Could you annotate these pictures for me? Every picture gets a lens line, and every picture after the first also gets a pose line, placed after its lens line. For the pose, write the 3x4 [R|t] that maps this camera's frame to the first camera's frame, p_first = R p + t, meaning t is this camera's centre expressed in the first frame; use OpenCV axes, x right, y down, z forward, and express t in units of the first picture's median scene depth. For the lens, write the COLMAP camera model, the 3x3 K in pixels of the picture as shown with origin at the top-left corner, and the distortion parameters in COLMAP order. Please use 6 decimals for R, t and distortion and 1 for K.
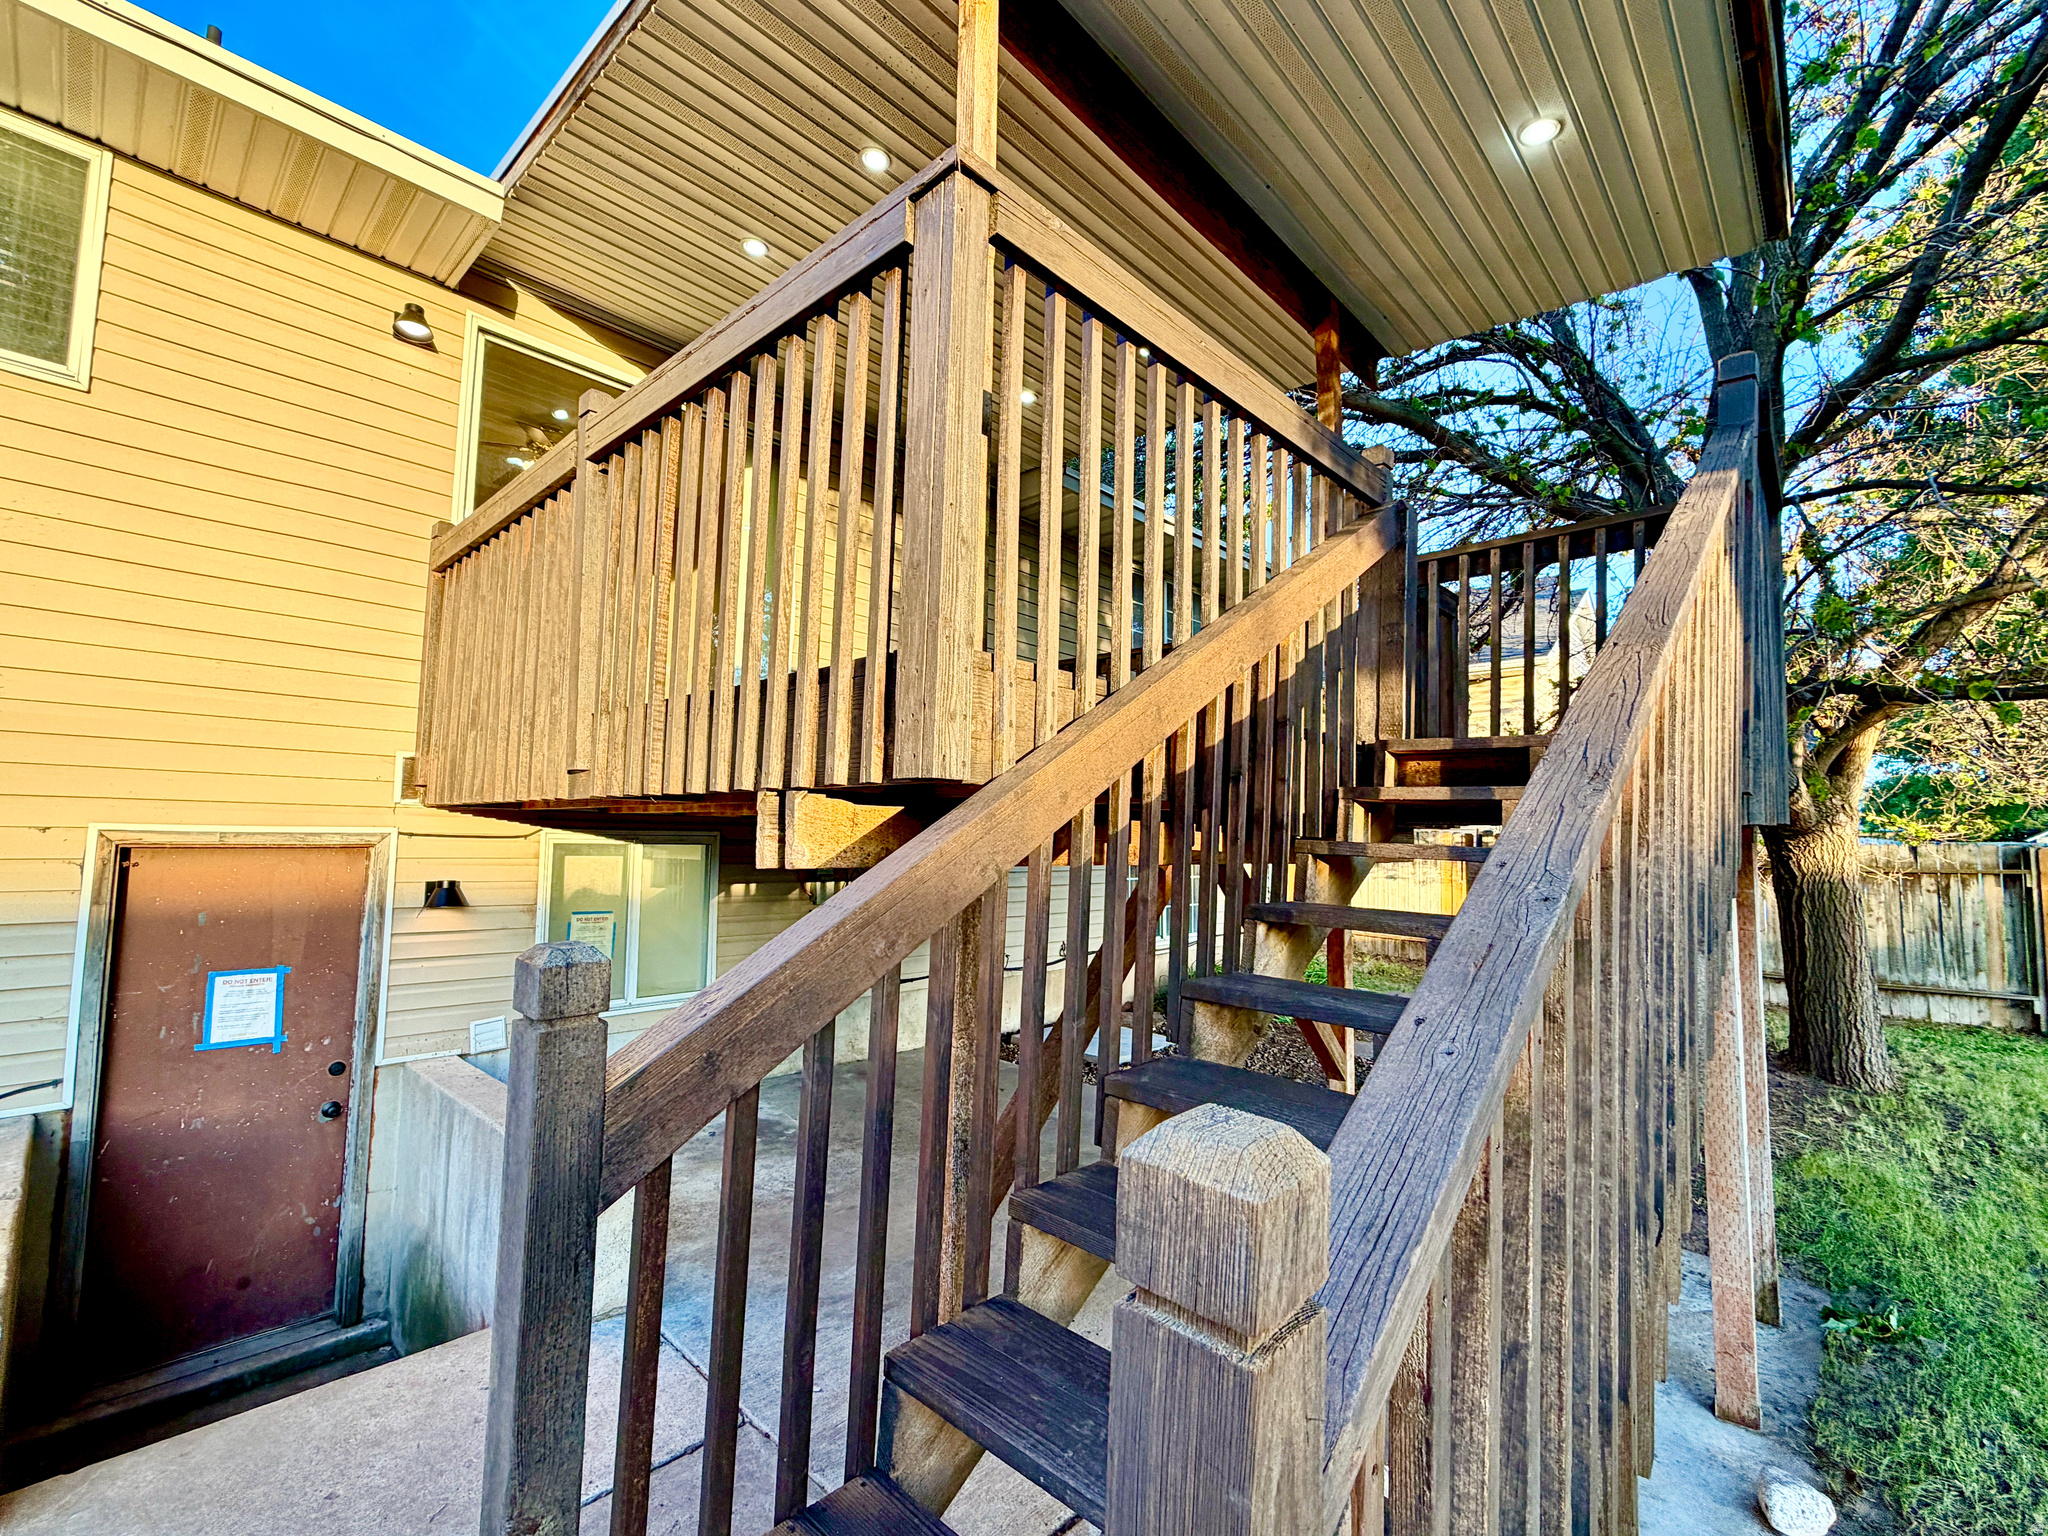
lens RADIAL K [[899.5, 0, 1026.3], [0, 899.5, 772.5], [0, 0, 1]] dist [-0.001774, 0.000592]
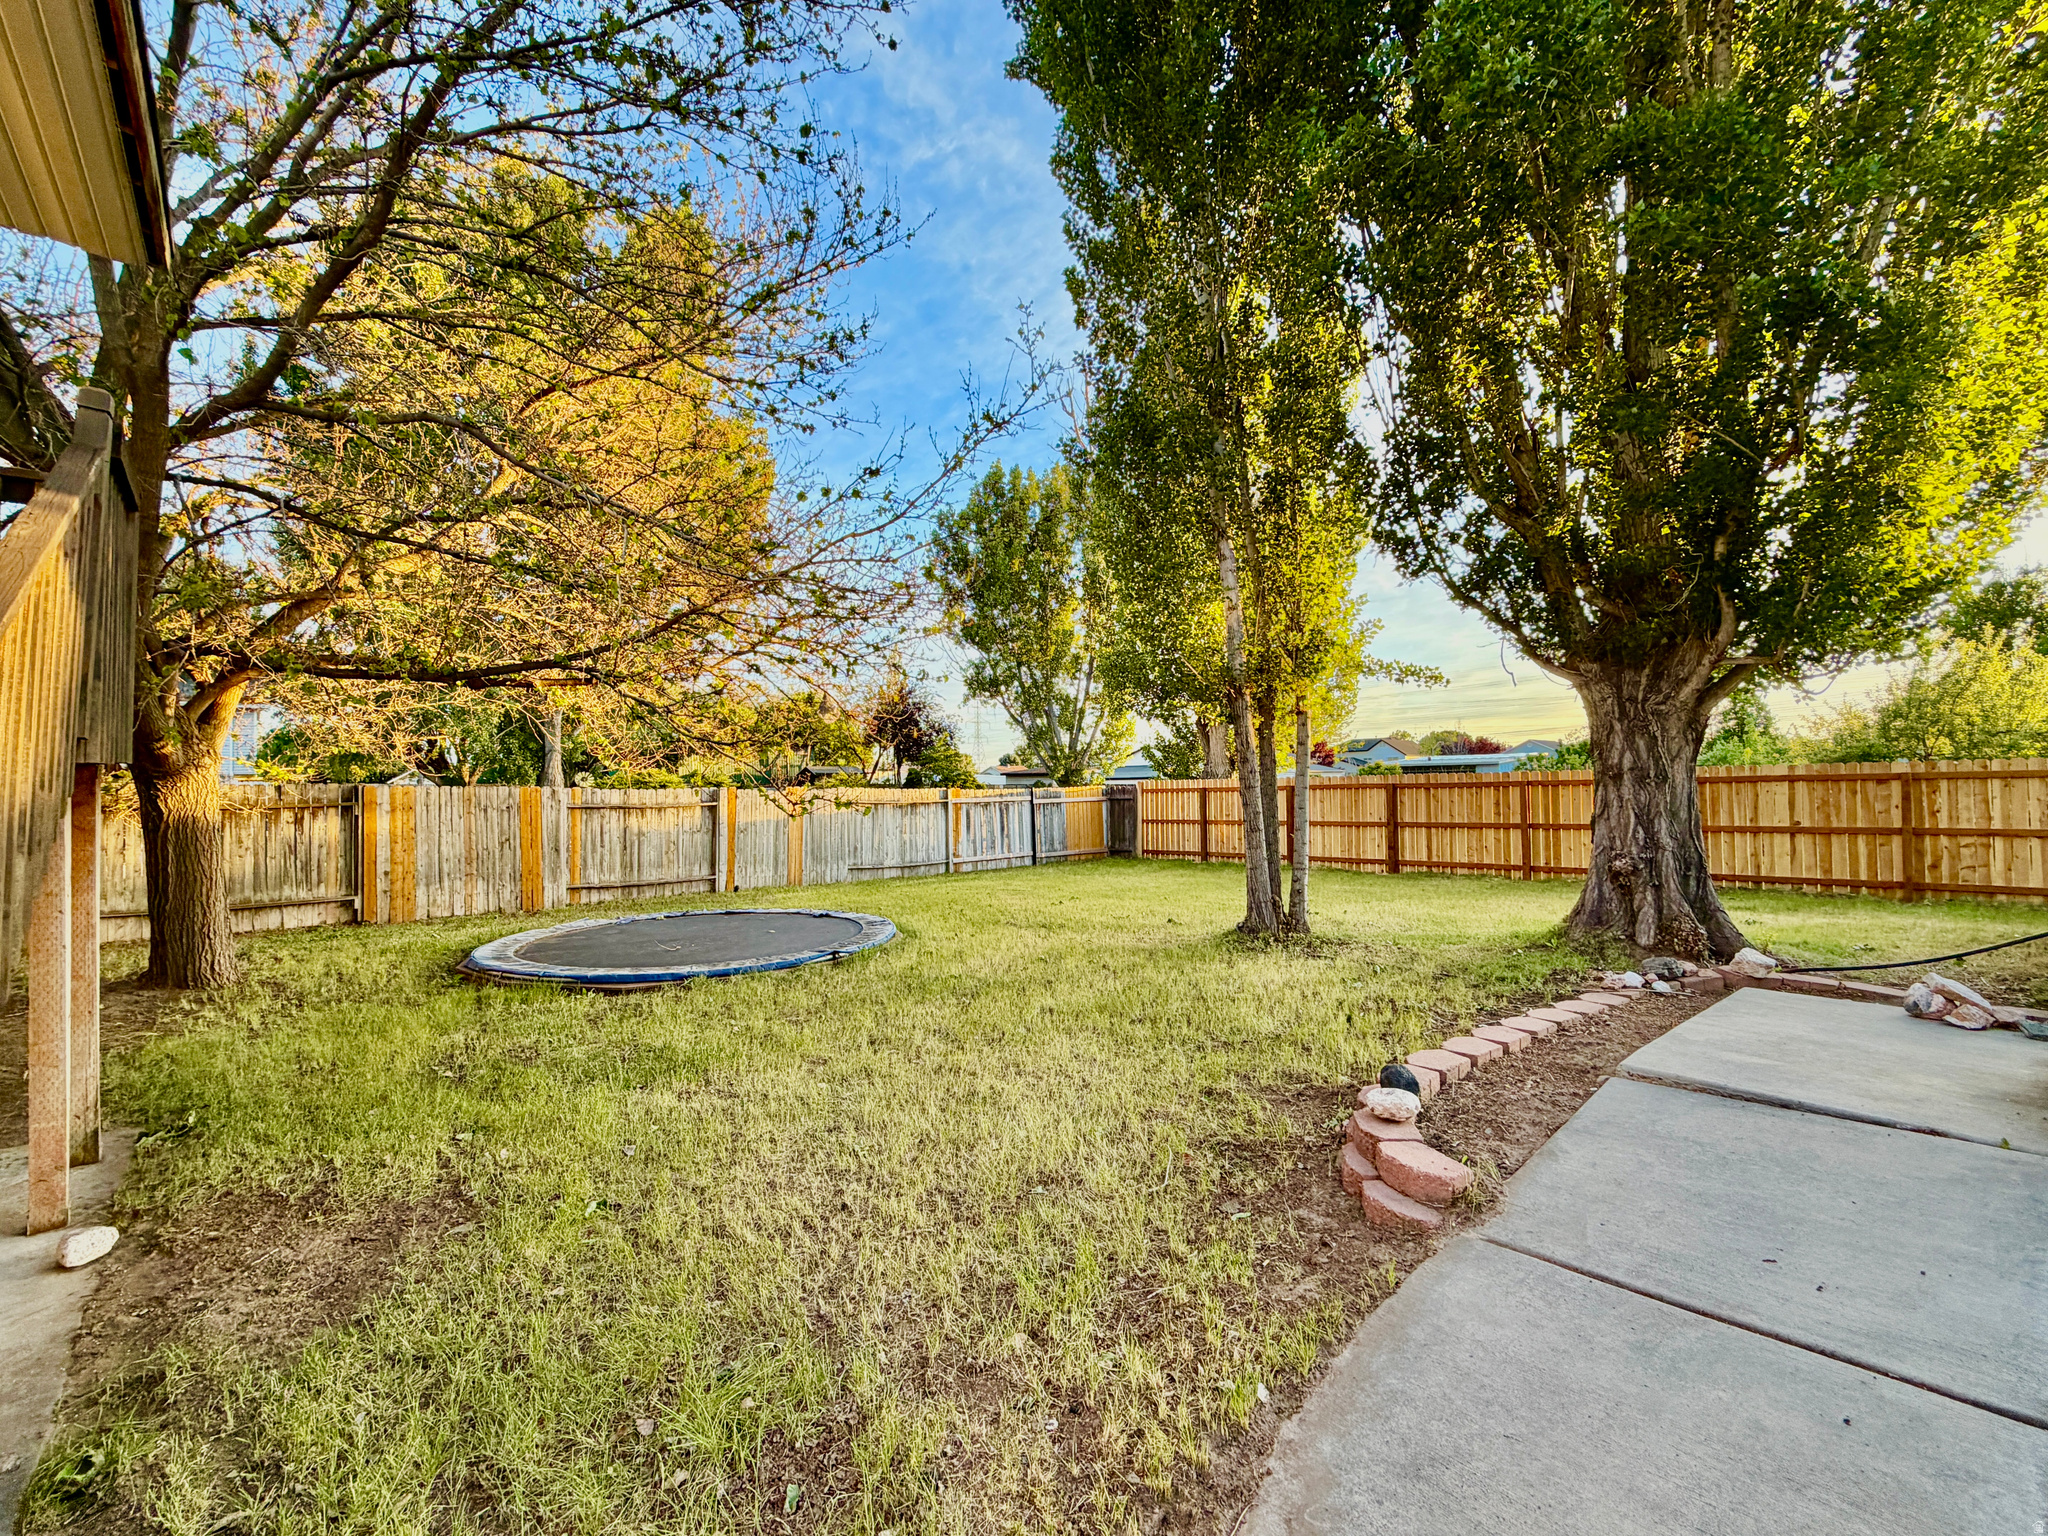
lens RADIAL K [[899.5, 0, 1026.3], [0, 899.5, 772.5], [0, 0, 1]] dist [-0.001774, 0.000592]
pose [[0.121100, 0.000528, 0.992640, -0.128368], [-0.060835, 0.998124, 0.006891, -0.008072], [-0.990774, -0.061222, 0.120905, -0.205688]]
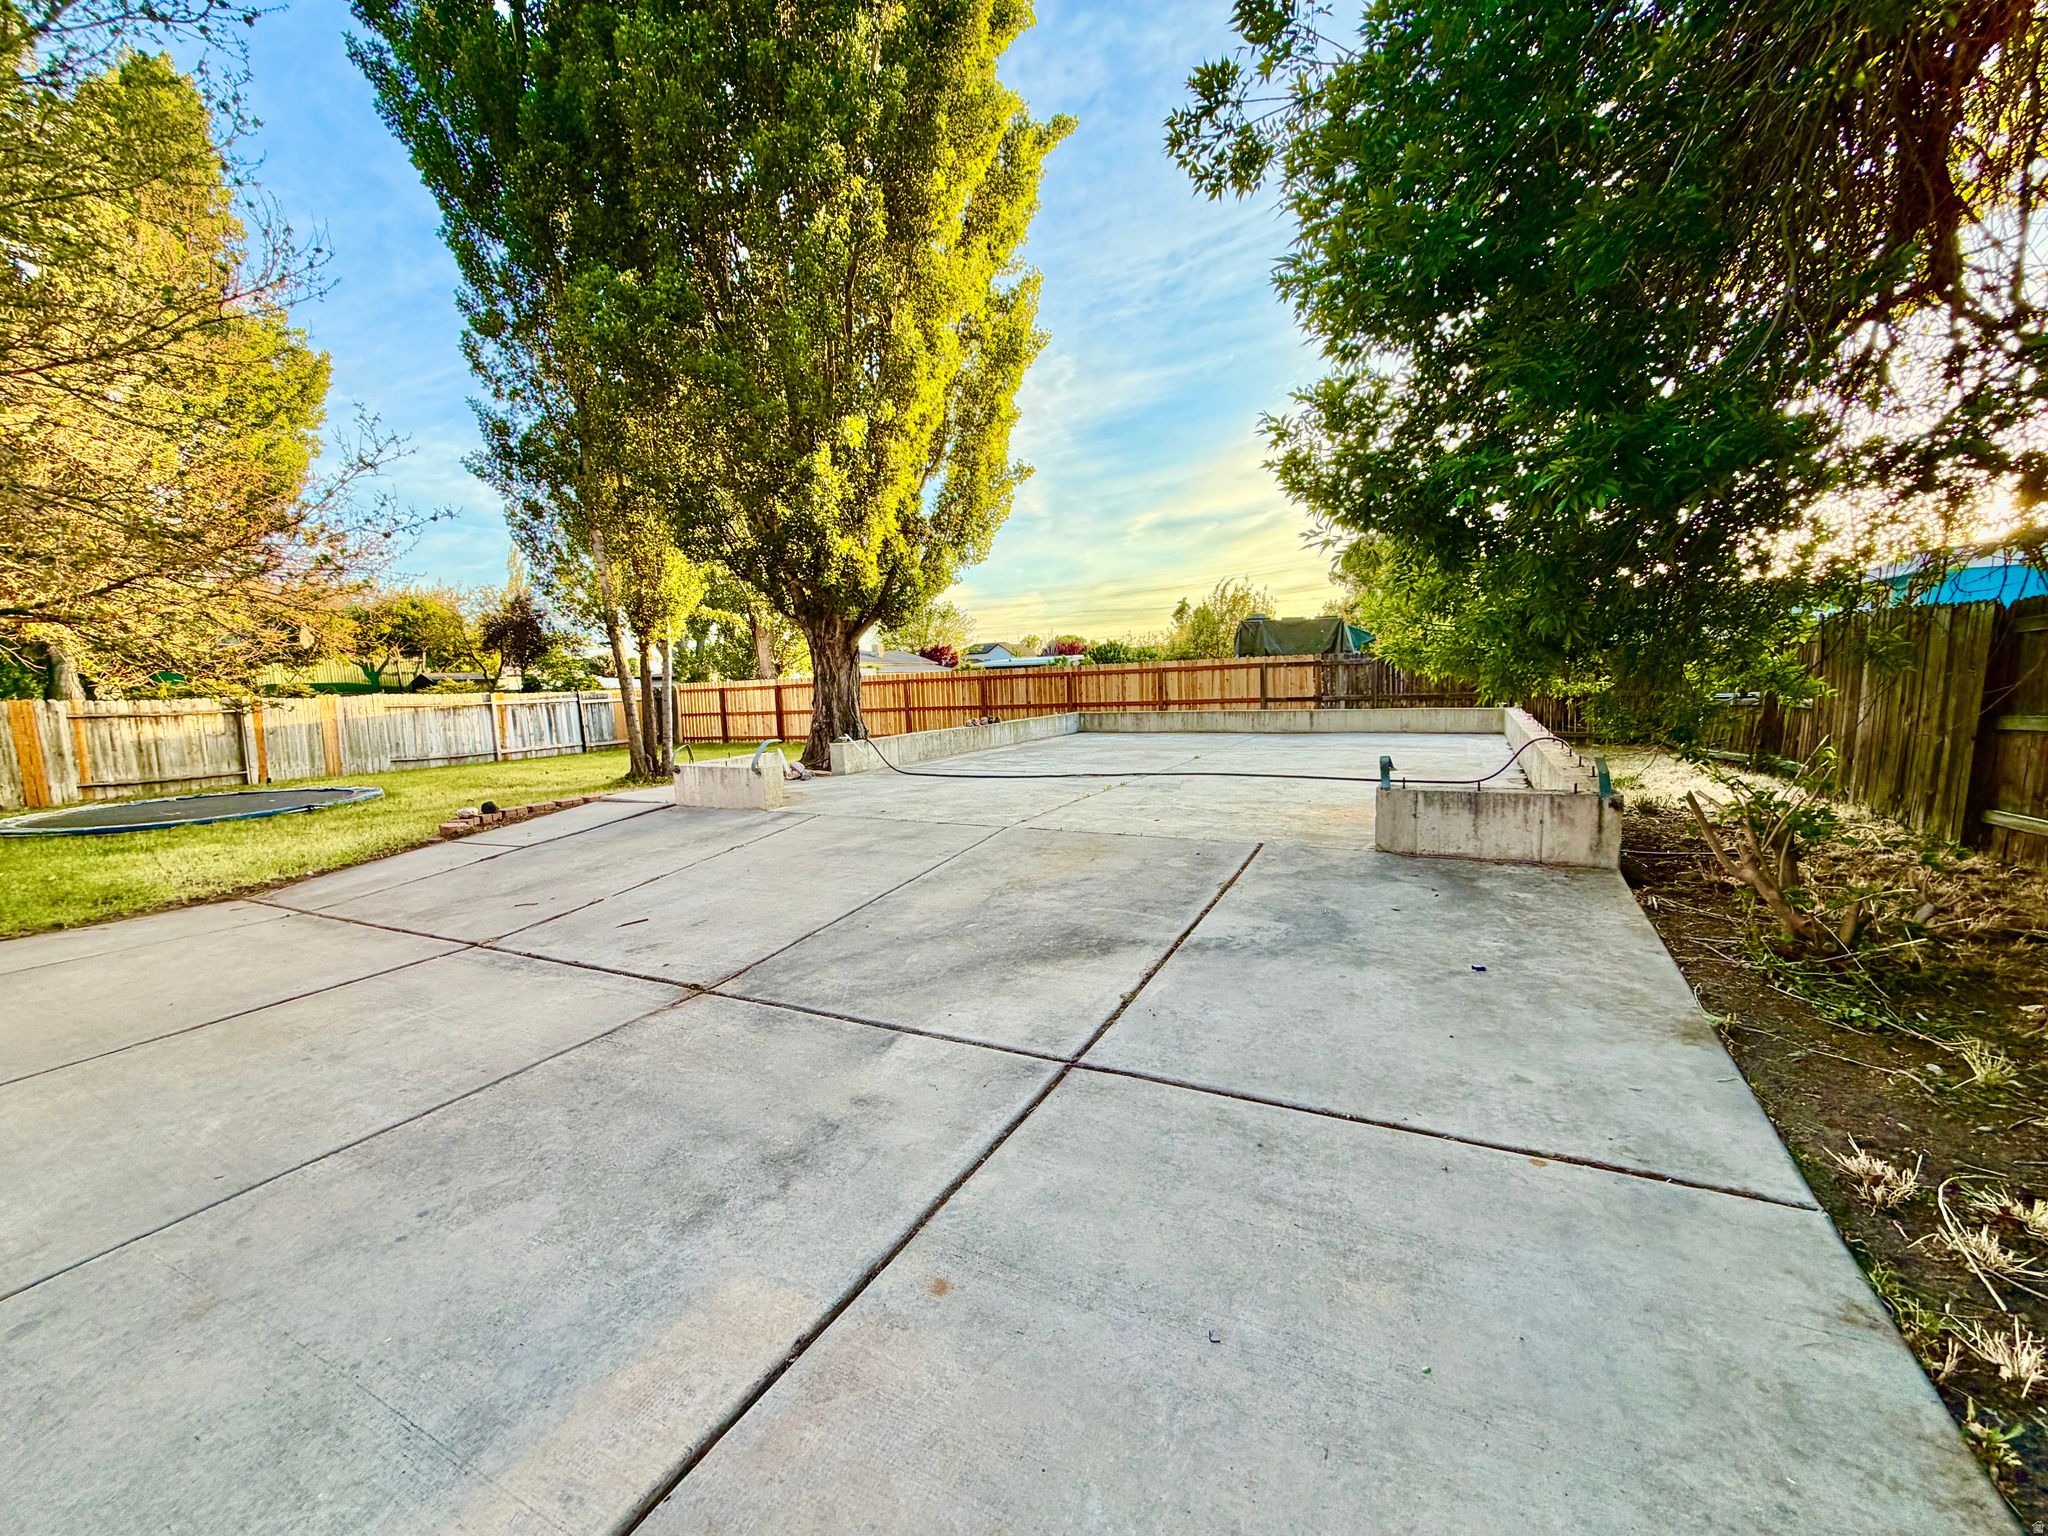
lens RADIAL K [[813.1, 0, 1020.6], [0, 813.1, 771.7], [0, 0, 1]] dist [-0.000750, -0.000143]
pose [[-0.247538, -0.115707, 0.961944, -0.861823], [-0.045548, 0.993135, 0.107737, -0.050323], [-0.967807, -0.017146, -0.251109, -0.780180]]
